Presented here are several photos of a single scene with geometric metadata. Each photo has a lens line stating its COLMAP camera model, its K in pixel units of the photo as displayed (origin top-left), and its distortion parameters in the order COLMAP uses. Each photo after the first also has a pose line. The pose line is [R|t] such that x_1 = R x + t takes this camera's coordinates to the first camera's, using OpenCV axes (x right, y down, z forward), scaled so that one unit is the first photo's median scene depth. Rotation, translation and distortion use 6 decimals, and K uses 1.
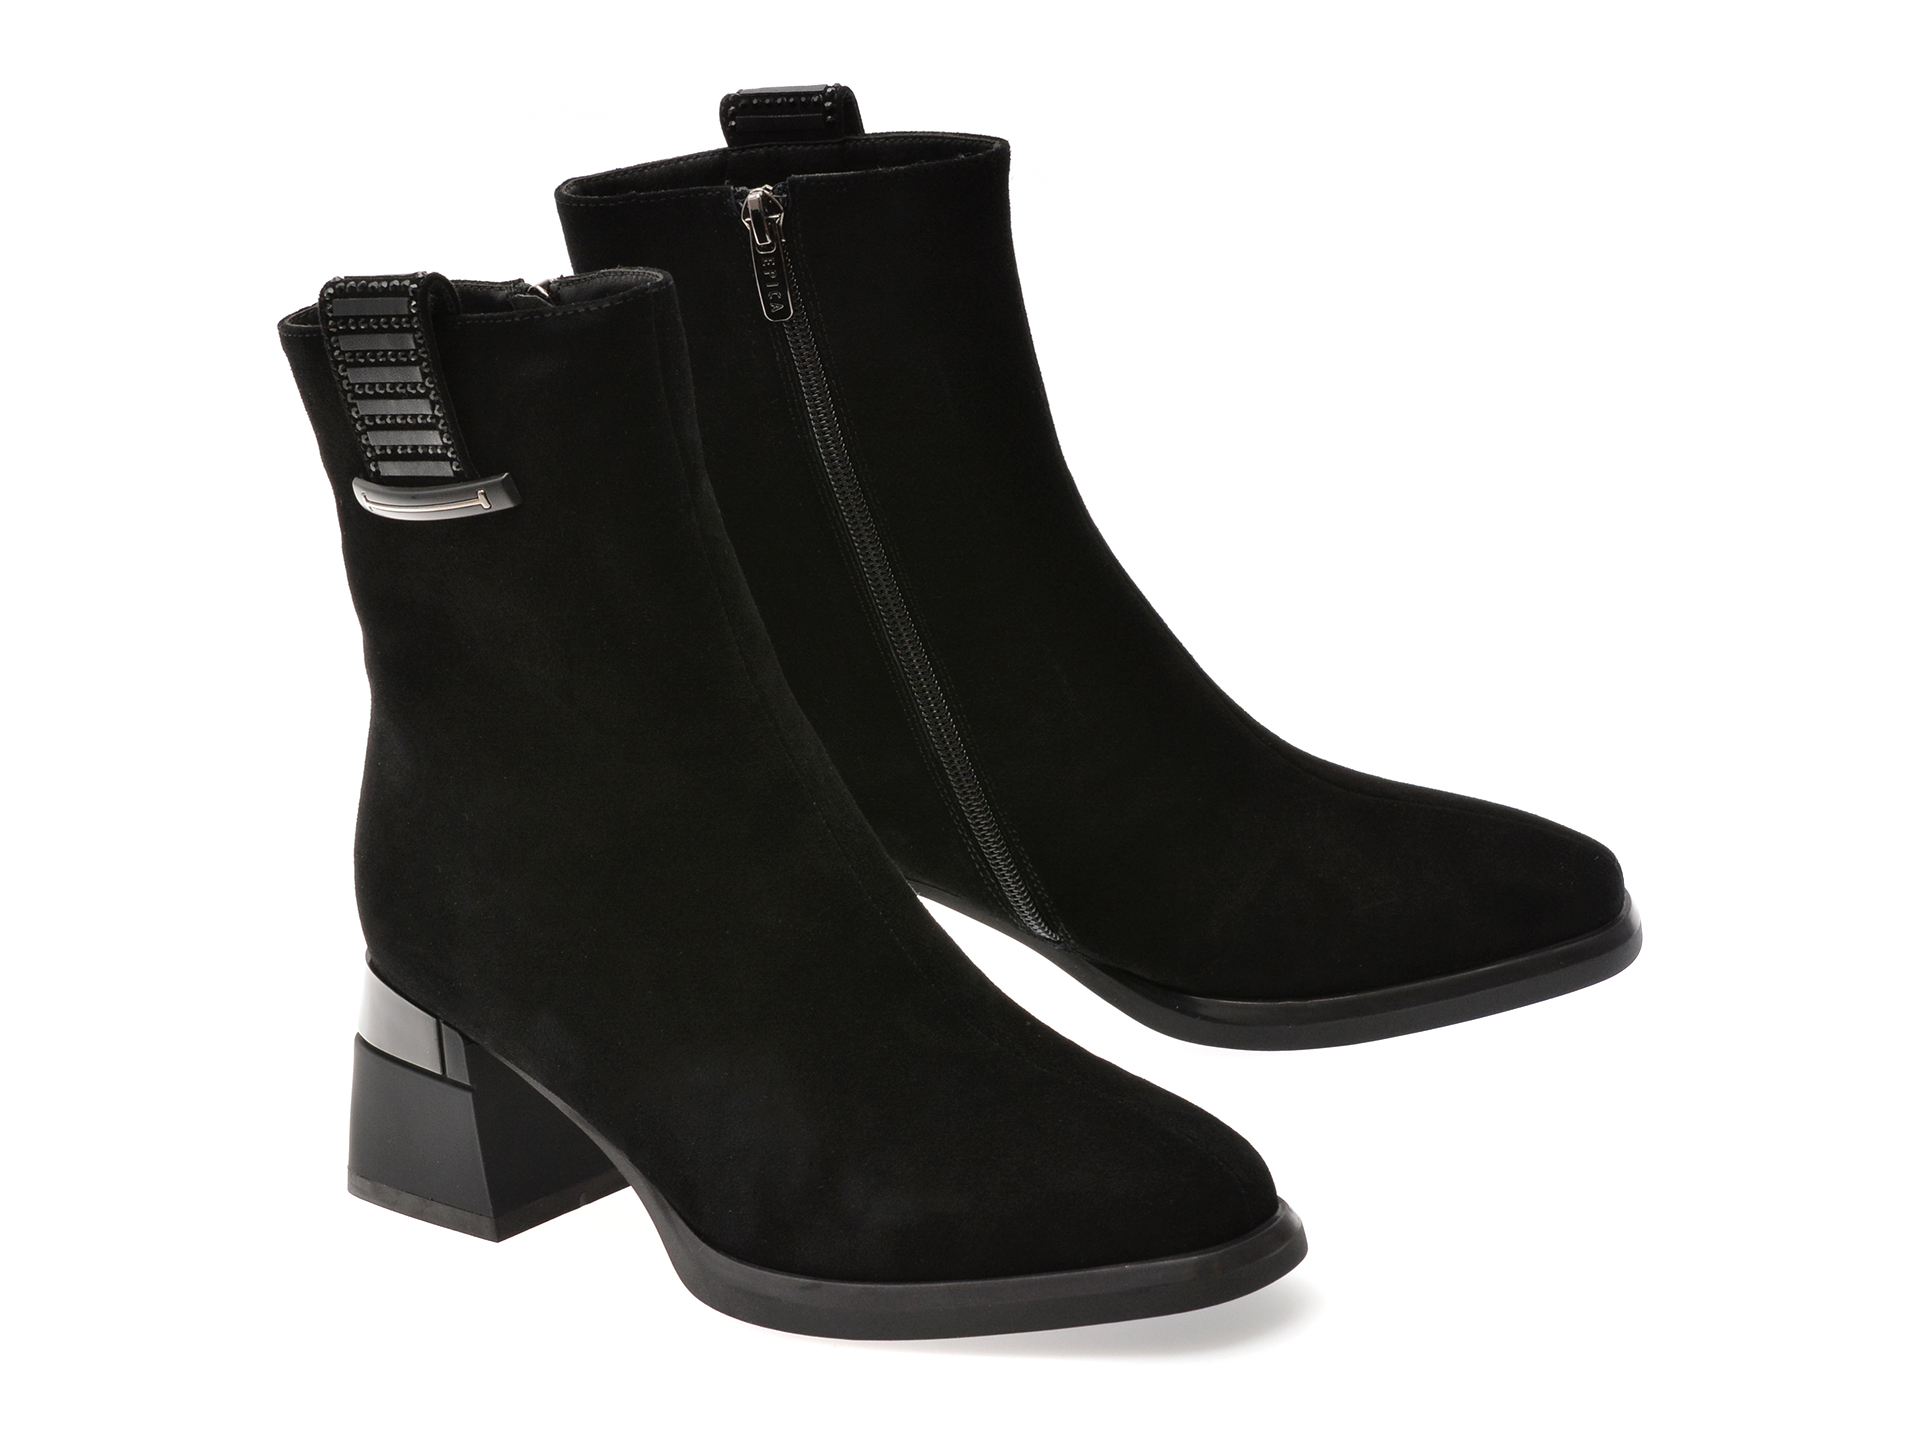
lens RADIAL K [[5099.0, 0, 961.3], [0, 5099.0, 729.5], [0, 0, 1]] dist [-0.147244, 0.000000]
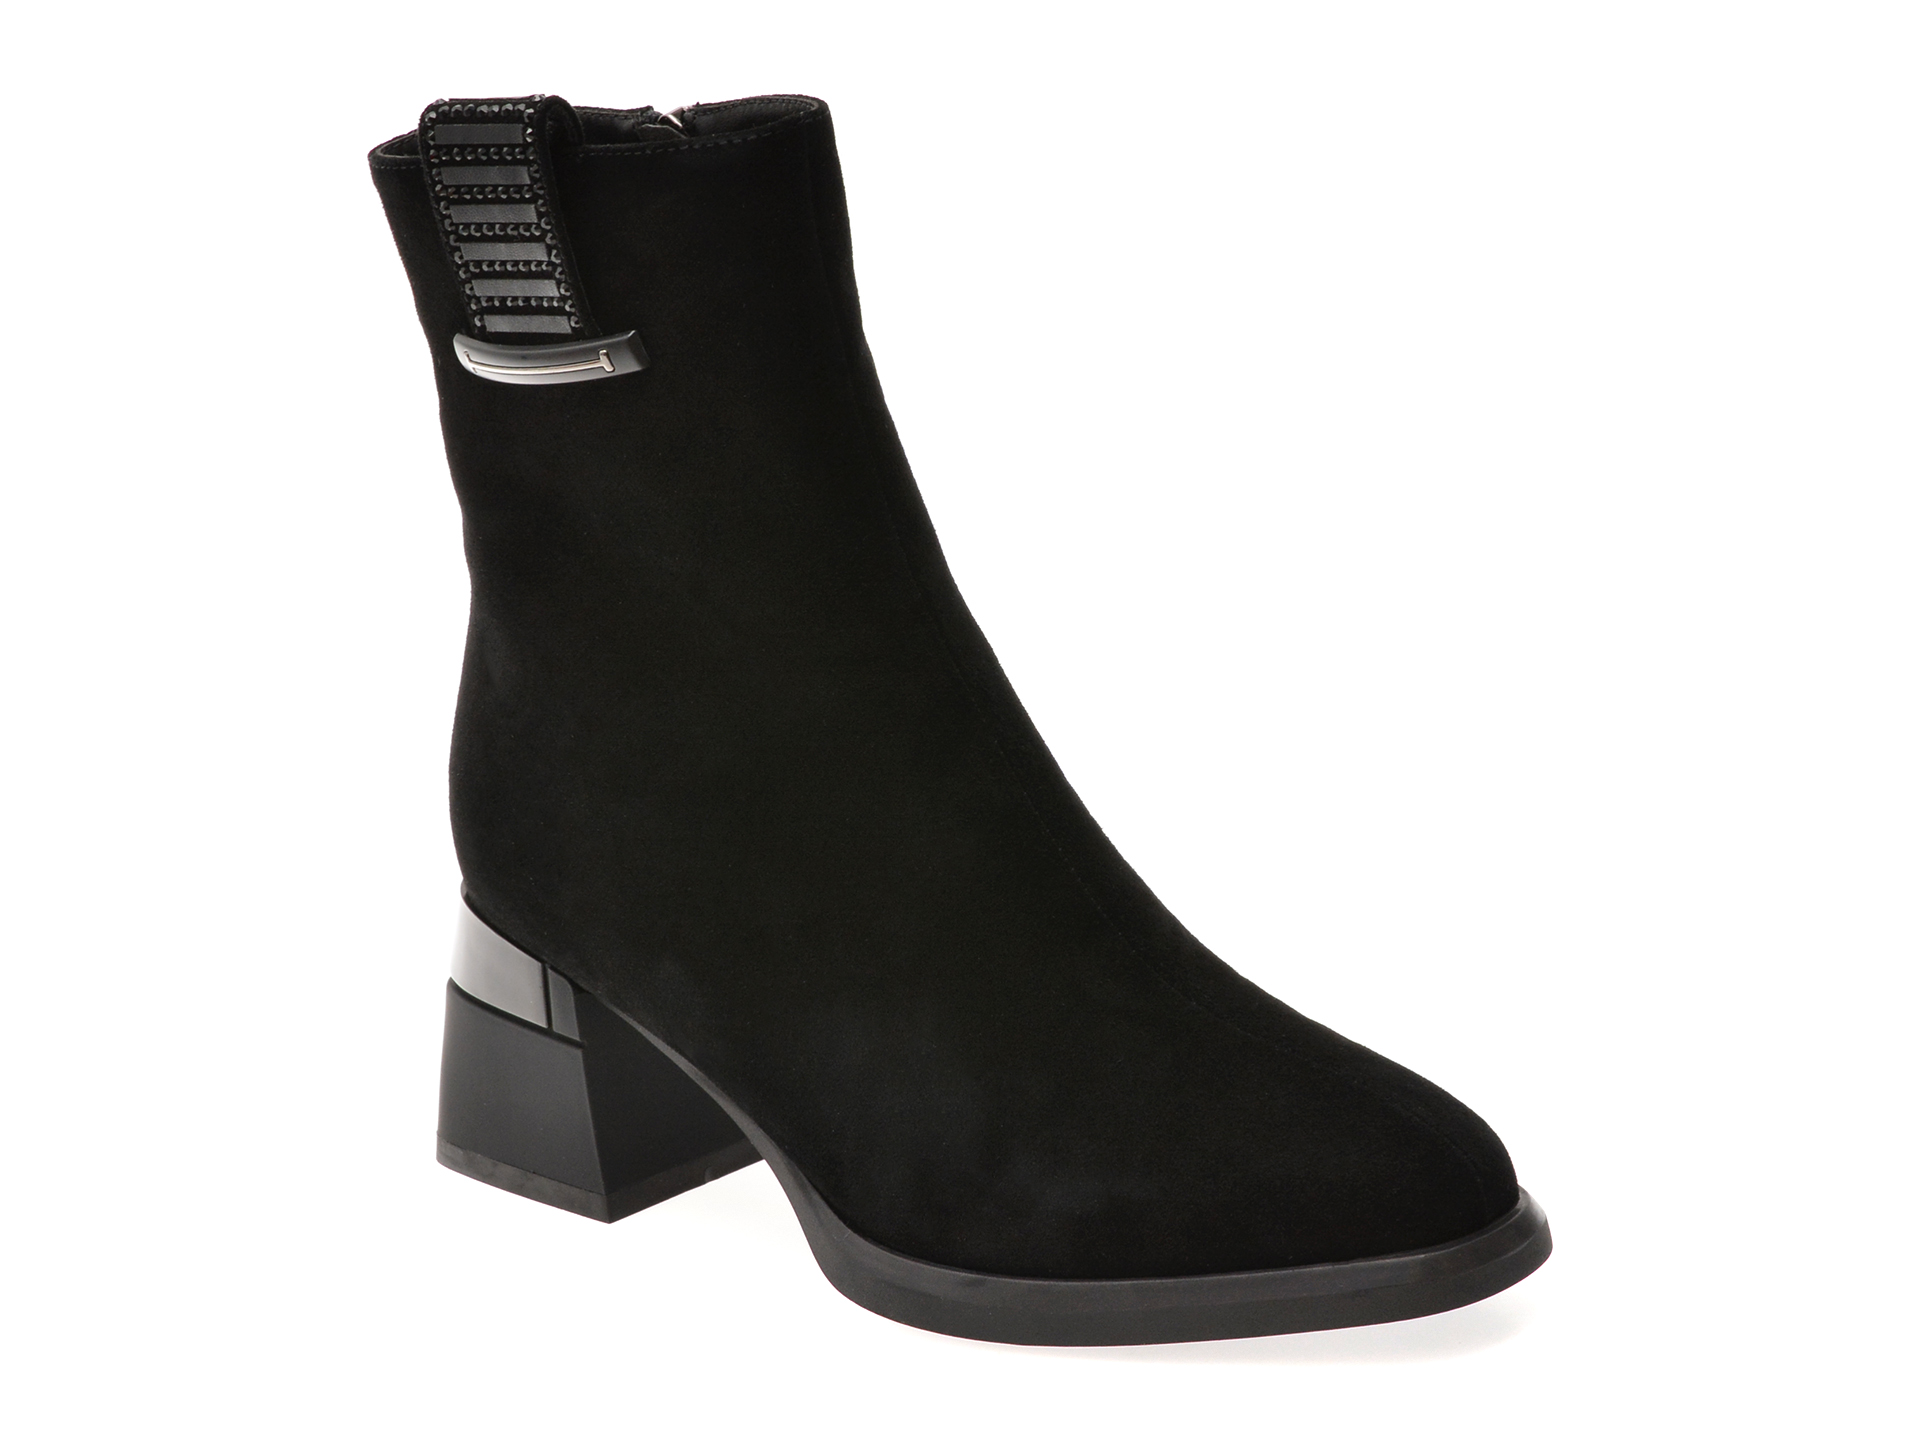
lens RADIAL K [[5099.0, 0, 957.1], [0, 5099.0, 708.9], [0, 0, 1]] dist [-0.147244, 0.000000]
pose [[0.999852, 0.015500, -0.007484, -0.027241], [-0.015341, 0.999665, 0.020833, -0.005325], [0.007805, -0.020715, 0.999755, 0.139845]]
